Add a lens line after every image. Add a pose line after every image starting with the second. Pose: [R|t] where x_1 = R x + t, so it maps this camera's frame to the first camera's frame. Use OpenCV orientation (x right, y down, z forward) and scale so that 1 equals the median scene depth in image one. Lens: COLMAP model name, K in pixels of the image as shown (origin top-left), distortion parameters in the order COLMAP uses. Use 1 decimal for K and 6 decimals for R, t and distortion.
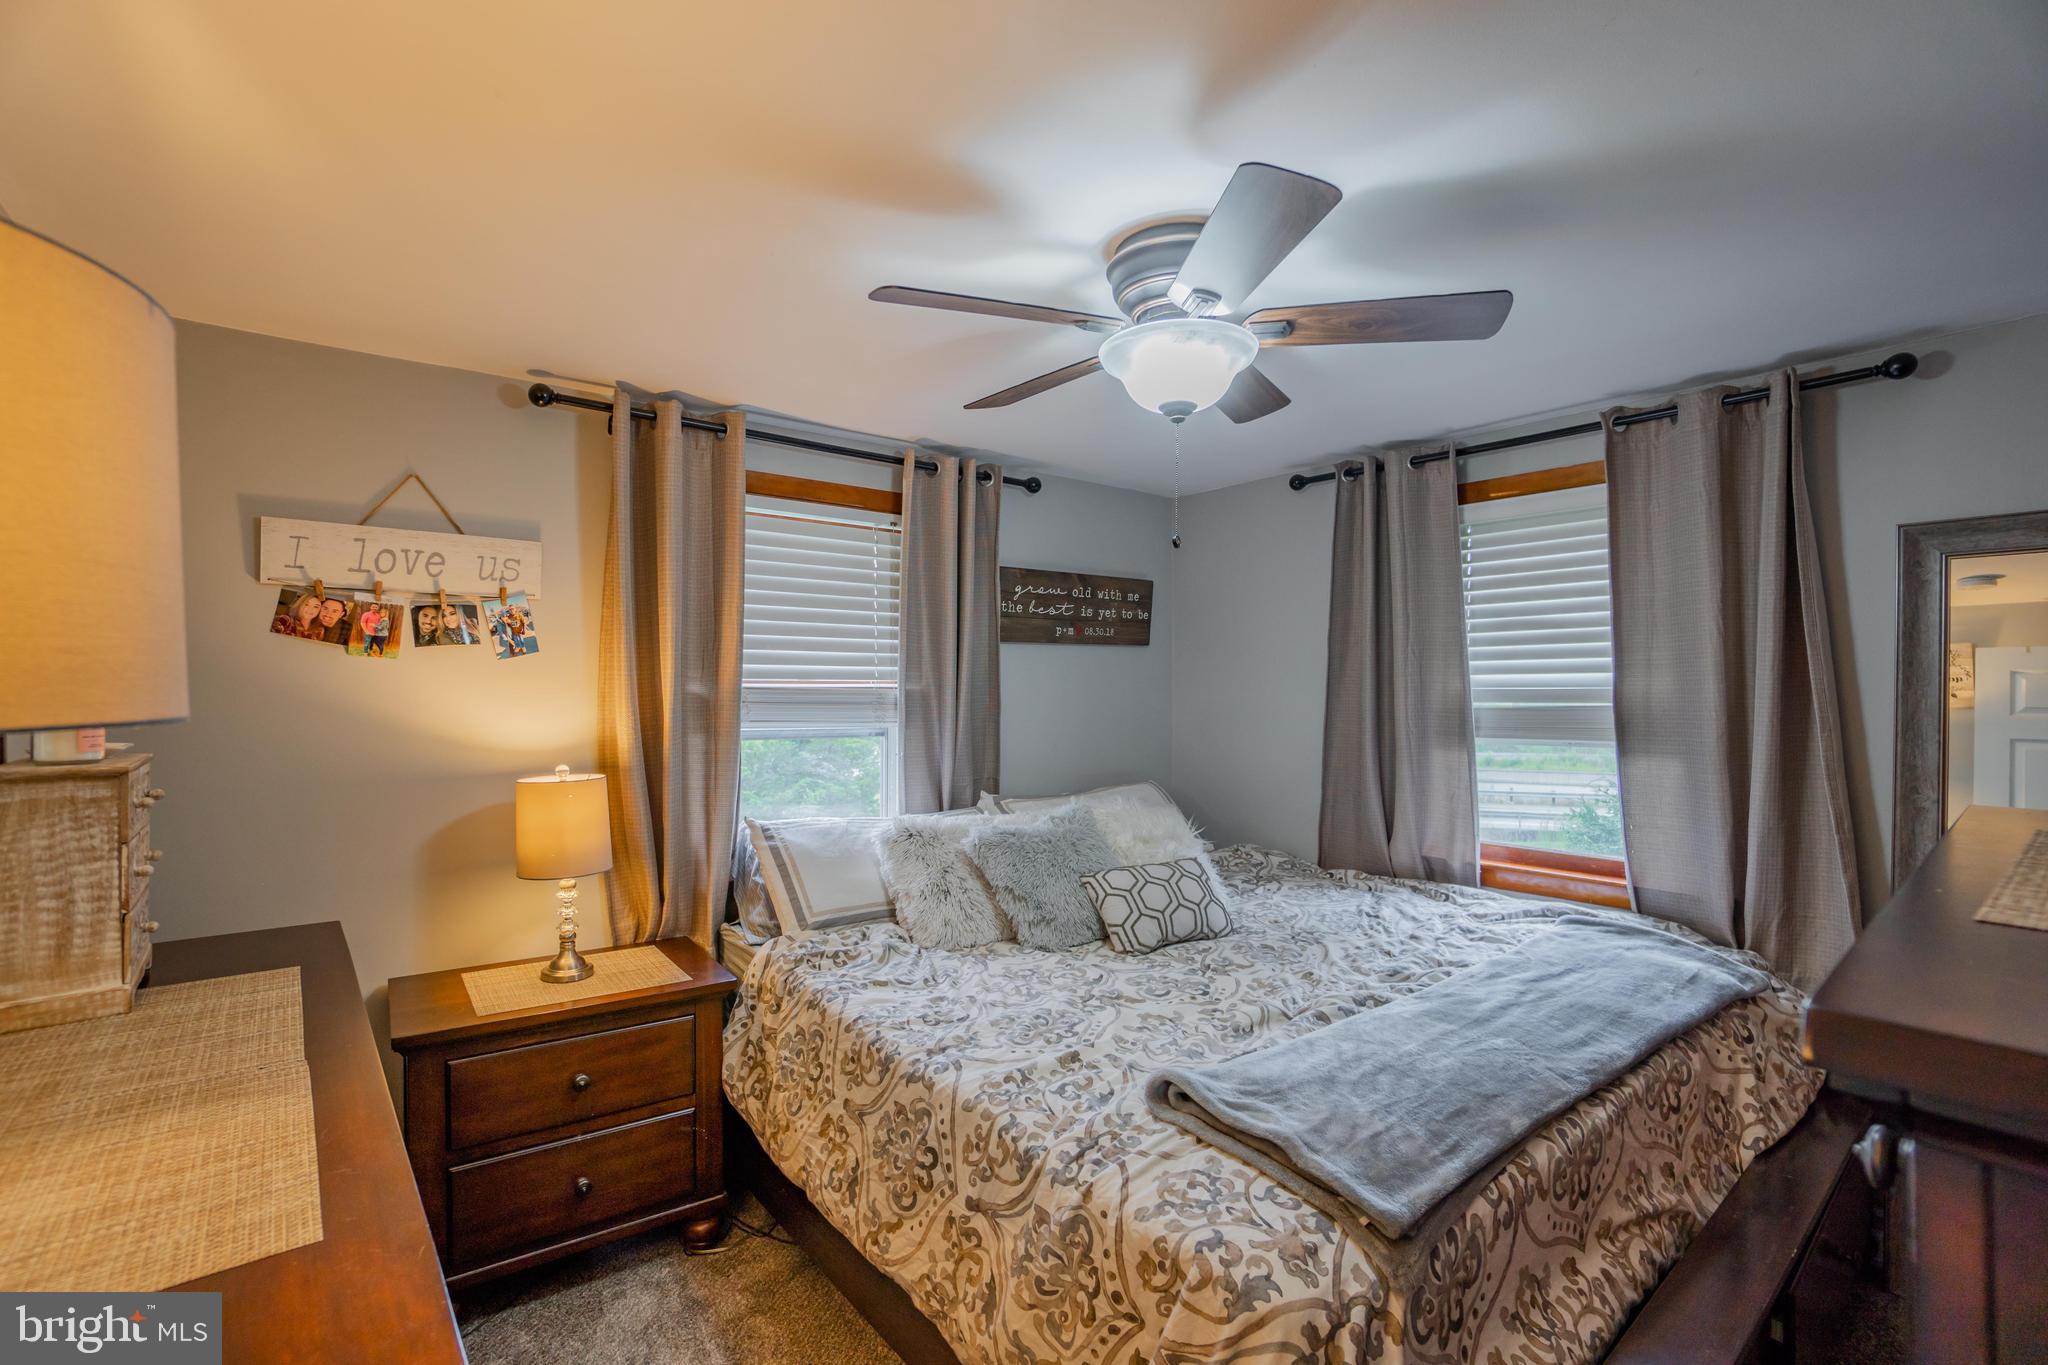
lens RADIAL K [[919.9, 0, 1017.4], [0, 919.9, 690.3], [0, 0, 1]] dist [-0.058717, 0.024146]
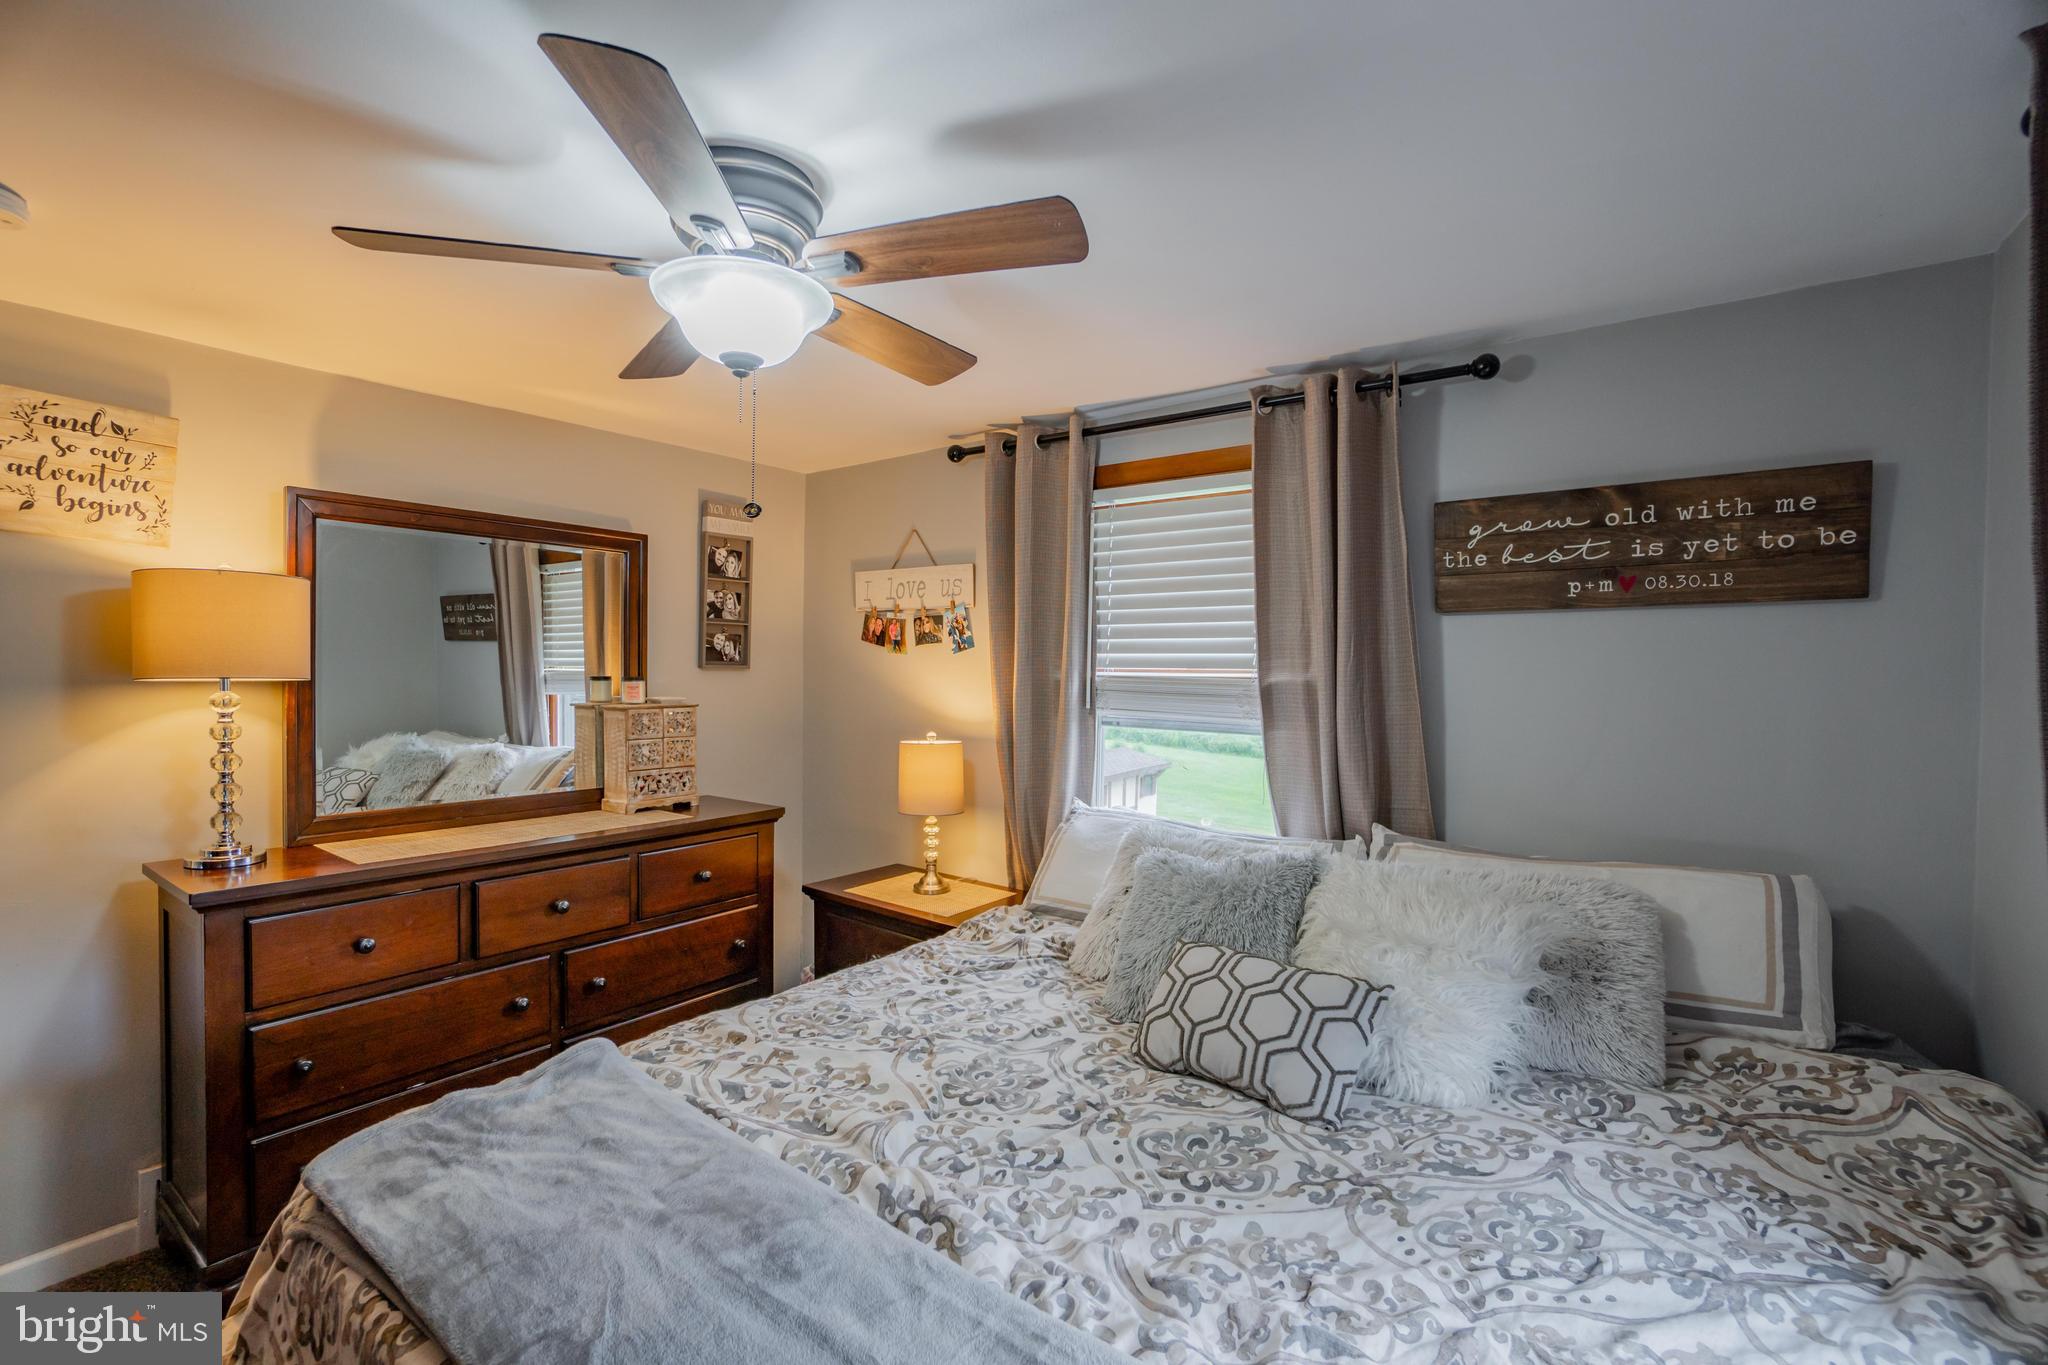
lens RADIAL K [[919.9, 0, 1017.4], [0, 919.9, 690.3], [0, 0, 1]] dist [-0.058717, 0.024146]
pose [[0.239378, 0.023225, -0.970649, 0.750847], [-0.011393, 0.999712, 0.021110, -0.008565], [0.970860, 0.006005, 0.239574, 0.715786]]
